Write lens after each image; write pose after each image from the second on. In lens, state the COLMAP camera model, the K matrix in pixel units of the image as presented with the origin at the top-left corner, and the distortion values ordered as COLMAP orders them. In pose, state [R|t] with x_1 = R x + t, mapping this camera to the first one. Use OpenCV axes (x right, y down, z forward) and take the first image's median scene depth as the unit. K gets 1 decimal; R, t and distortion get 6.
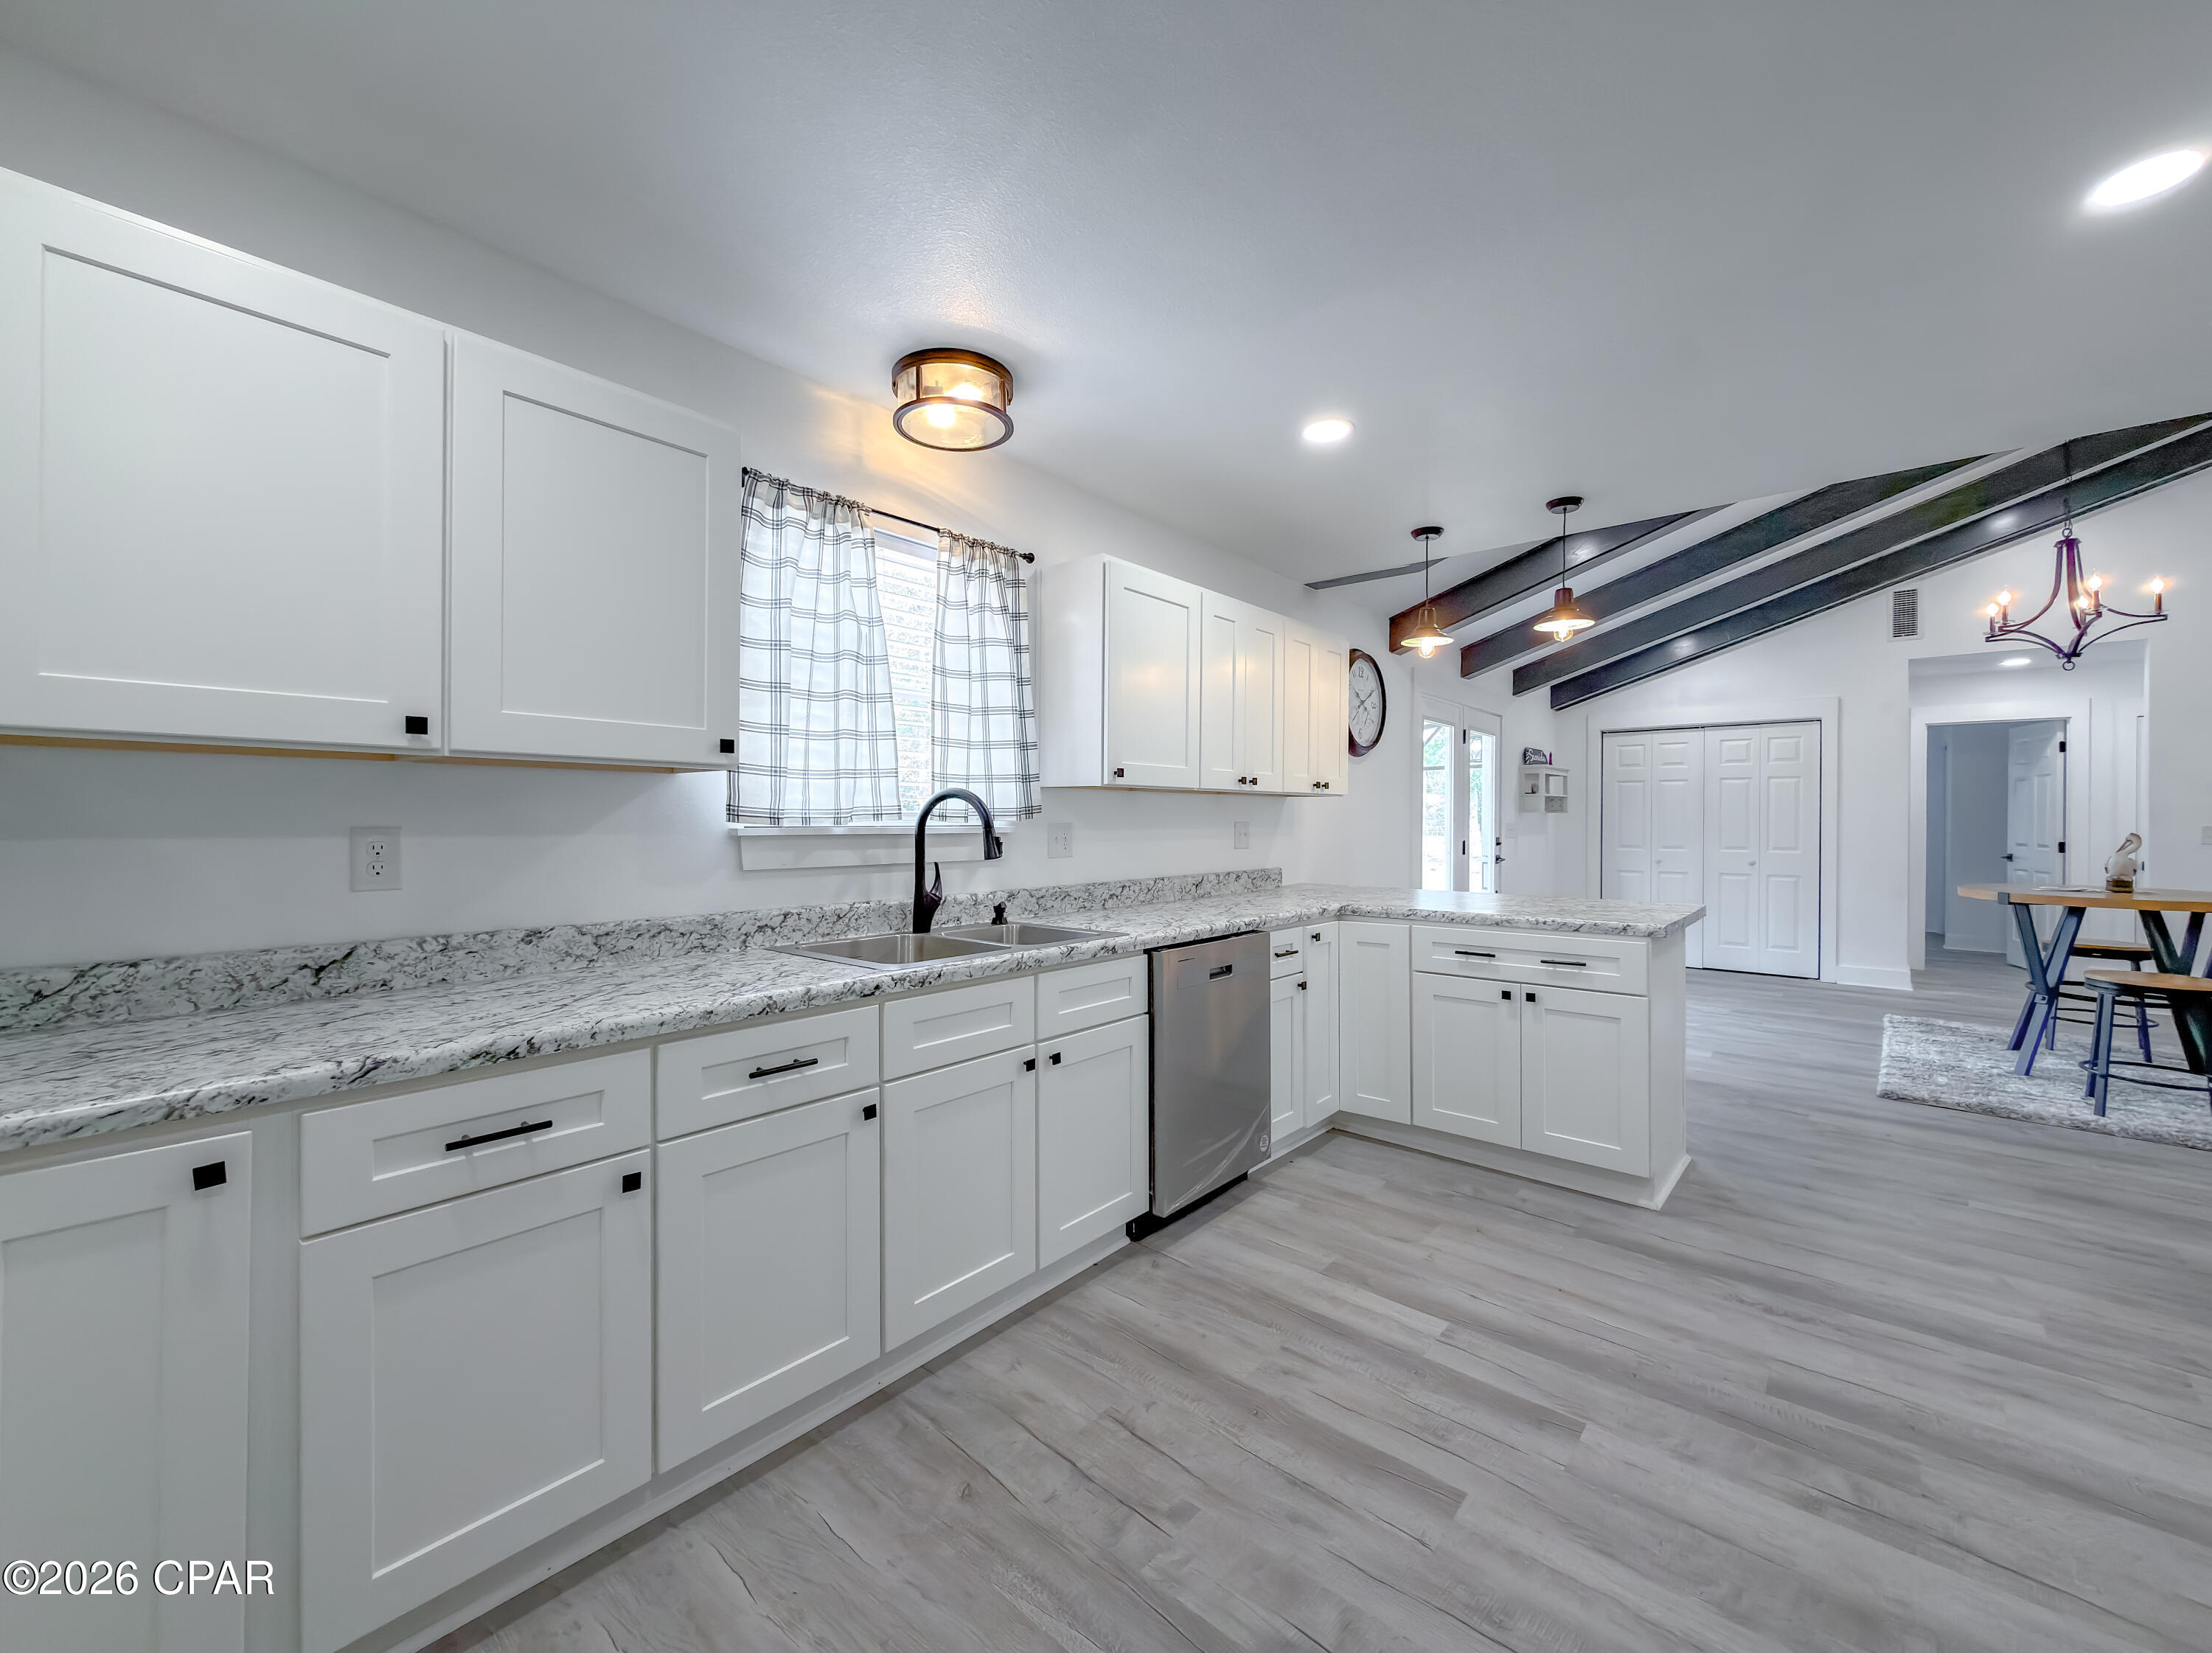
lens RADIAL K [[899.0, 0, 1092.4], [0, 899.0, 822.2], [0, 0, 1]] dist [-0.000664, -0.000105]
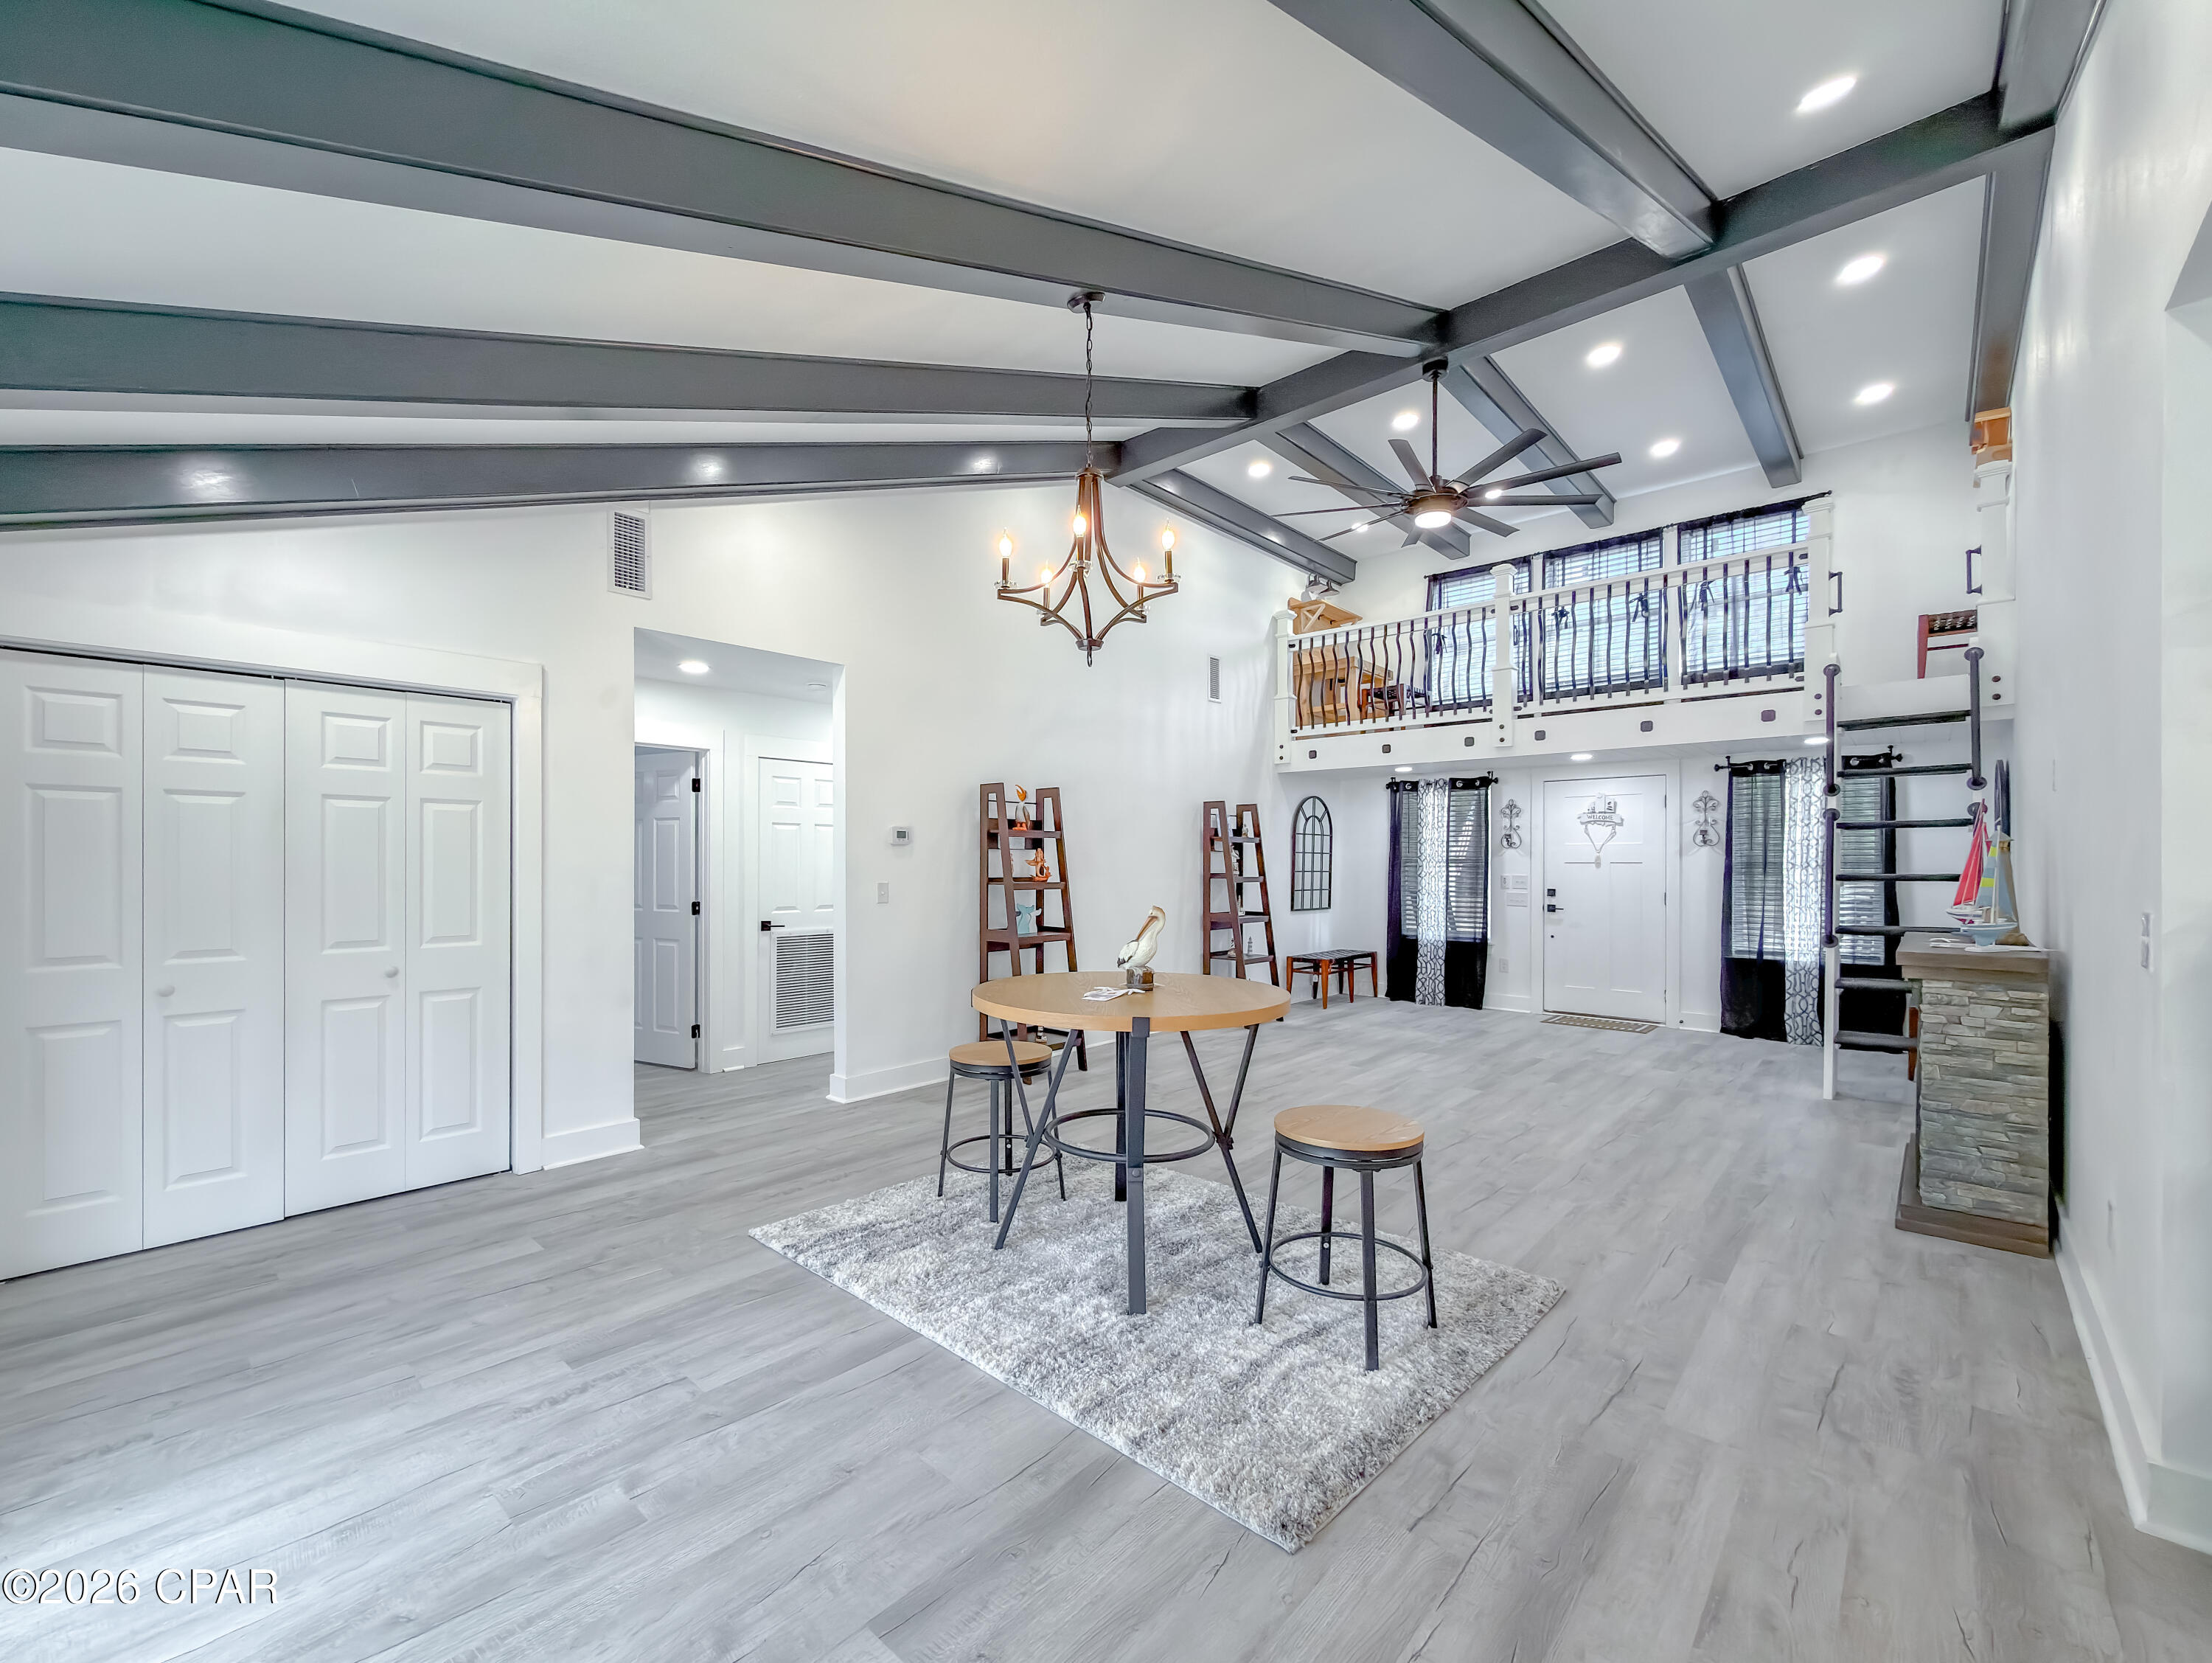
lens RADIAL K [[921.4, 0, 1052.6], [0, 921.4, 866.4], [0, 0, 1]] dist [-0.000663, 0.000004]
pose [[0.031459, -0.009550, 0.999459, 0.634698], [0.004558, 0.999945, 0.009411, -0.041079], [-0.999495, 0.004259, 0.031501, 1.629568]]
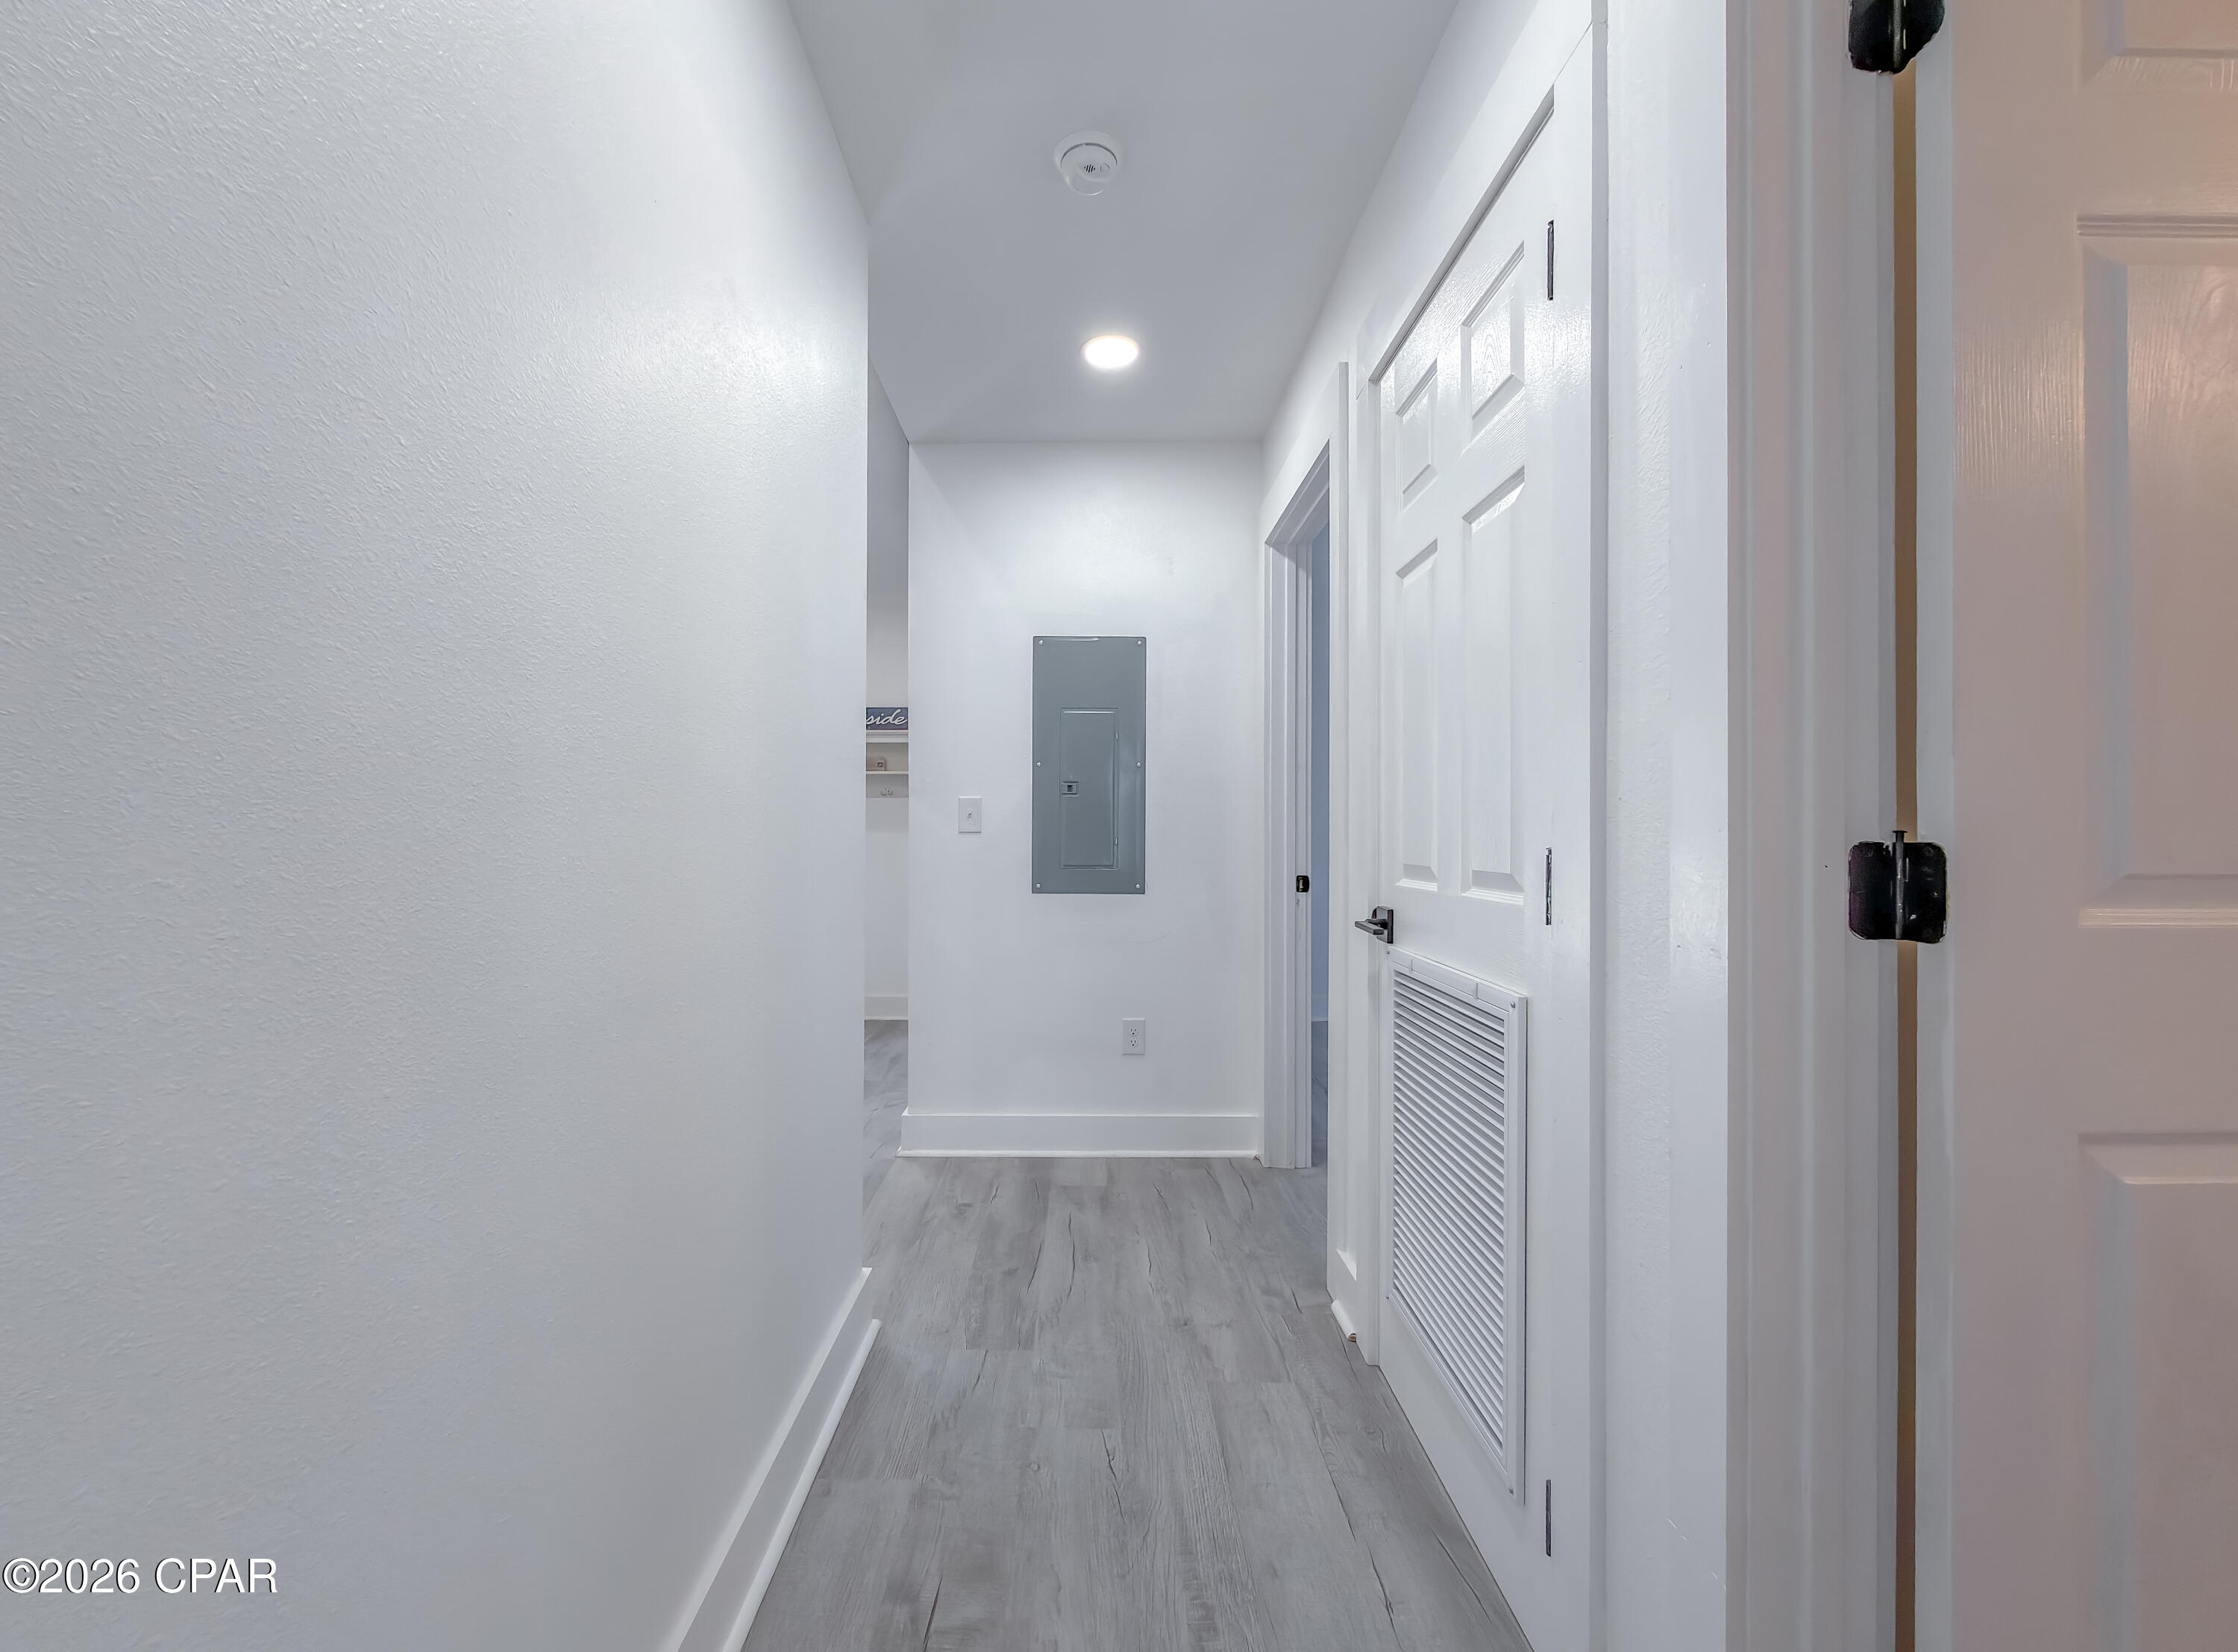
lens RADIAL K [[961.0, 0, 1079.0], [0, 961.0, 835.4], [0, 0, 1]] dist [-0.001823, 0.000296]
pose [[0.655655, -0.003345, -0.755053, 3.201108], [-0.002346, 0.999976, -0.006466, 0.060401], [0.755057, 0.006011, 0.655632, 1.767114]]
